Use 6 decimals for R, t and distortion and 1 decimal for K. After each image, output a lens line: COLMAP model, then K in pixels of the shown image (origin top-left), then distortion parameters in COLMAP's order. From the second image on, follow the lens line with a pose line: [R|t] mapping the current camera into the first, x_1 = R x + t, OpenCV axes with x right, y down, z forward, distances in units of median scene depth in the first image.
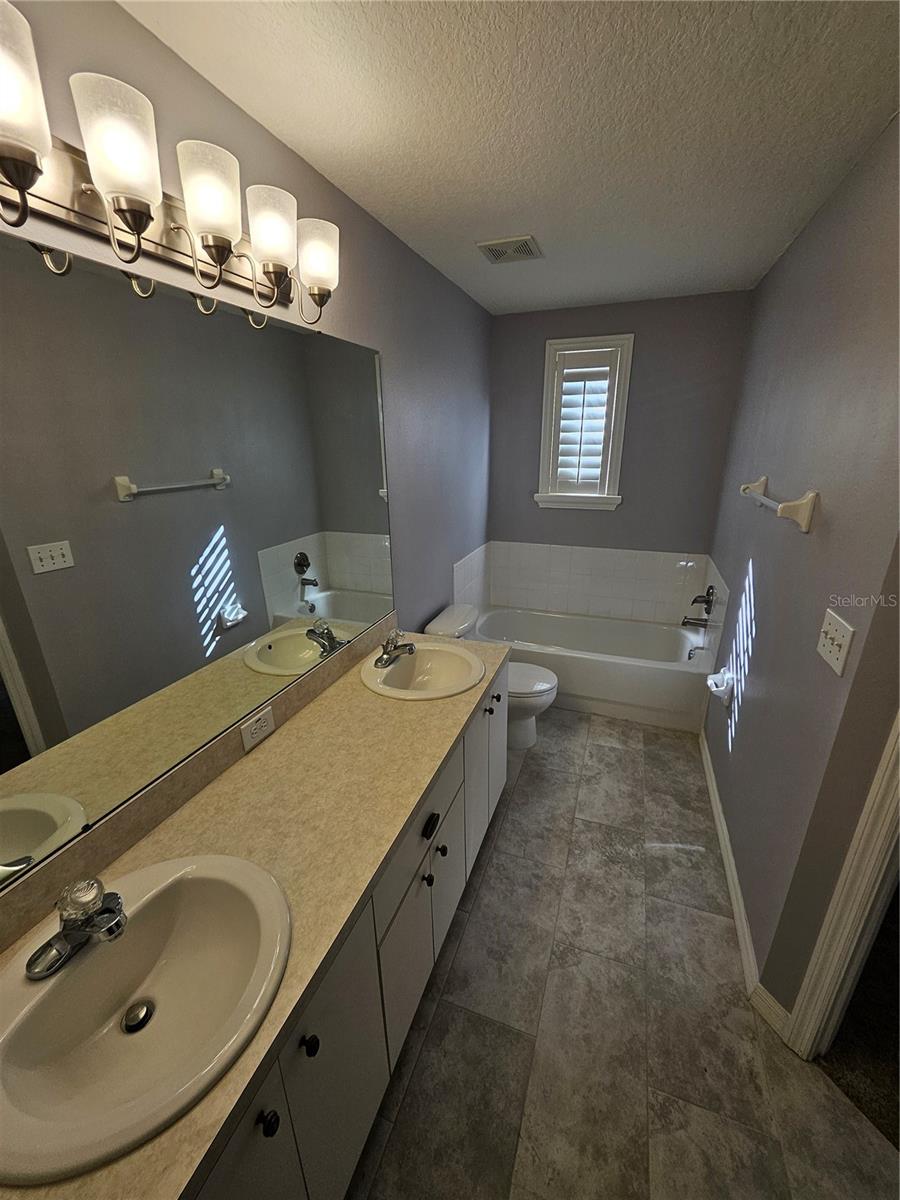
lens RADIAL K [[479.0, 0, 460.8], [0, 479.0, 601.1], [0, 0, 1]] dist [0.003355, -0.000688]
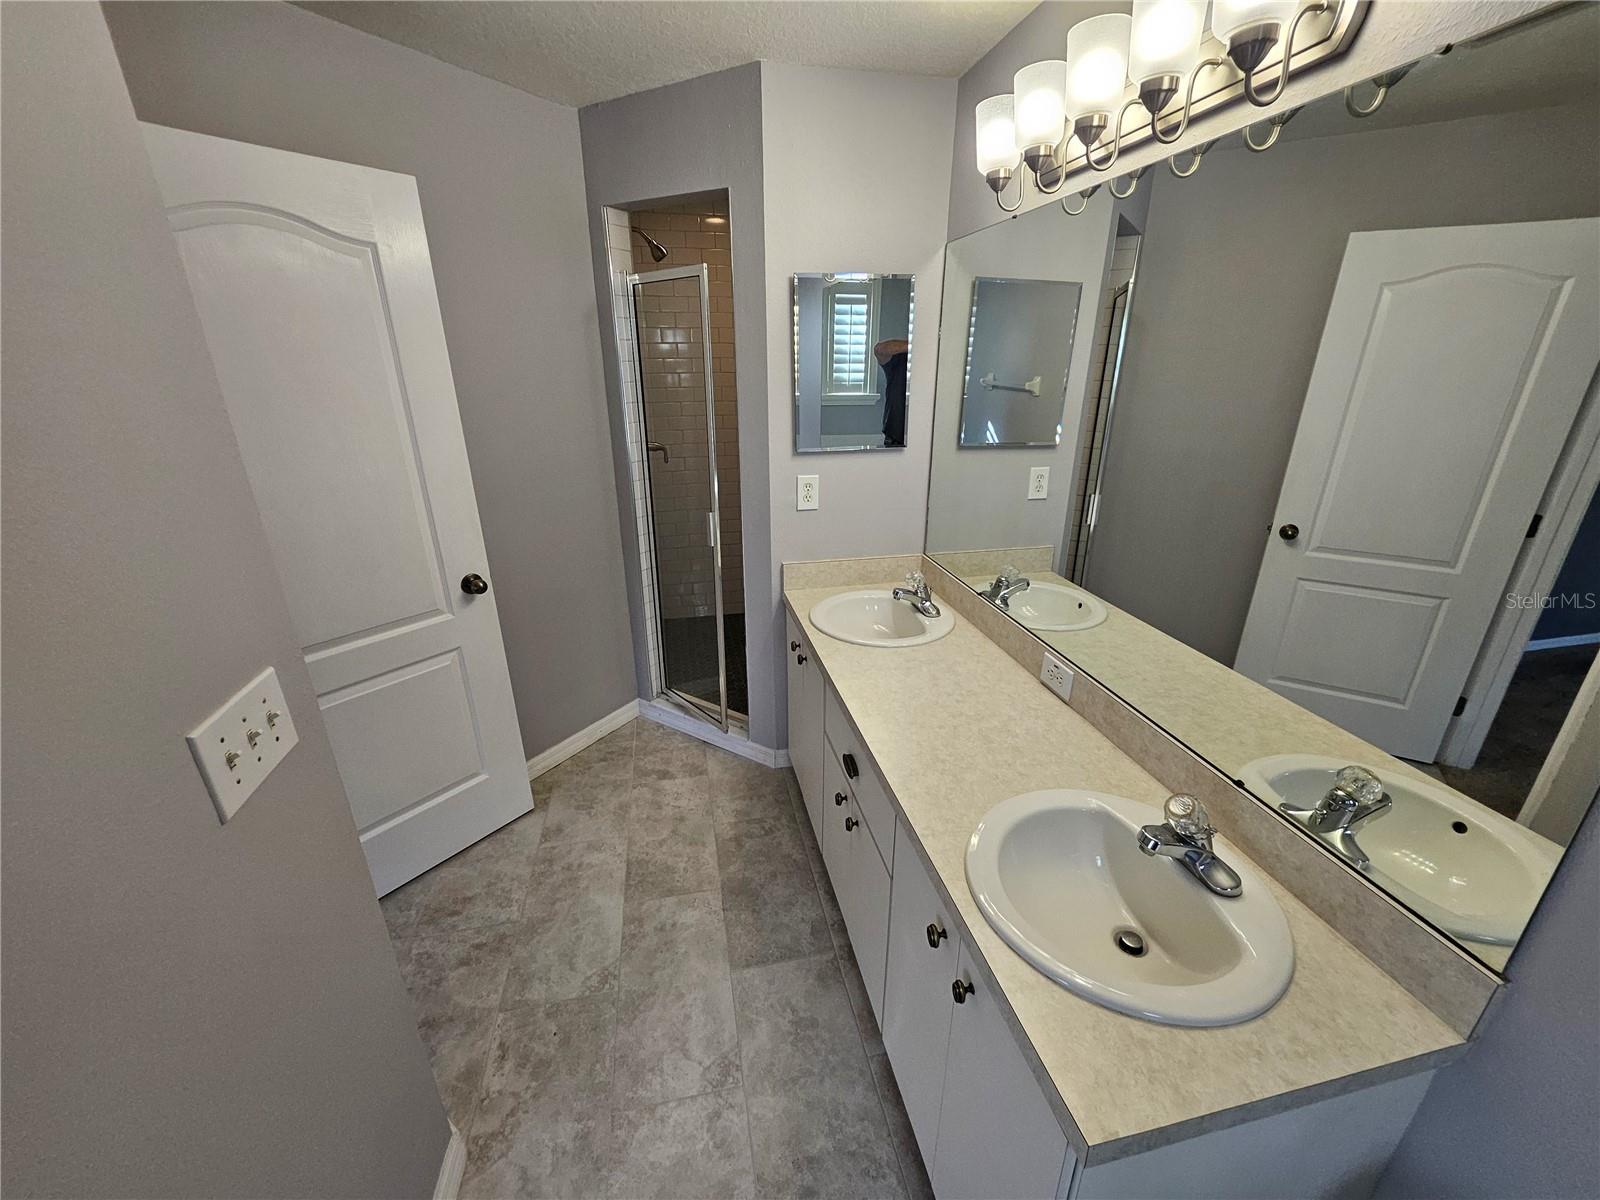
lens RADIAL K [[638.6, 0, 811.1], [0, 638.6, 605.0], [0, 0, 1]] dist [0.003355, -0.000688]
pose [[-0.845587, 0.198104, -0.495719, 0.461748], [-0.170170, 0.780127, 0.602034, -0.419986], [0.505989, 0.593428, -0.625954, 1.309547]]
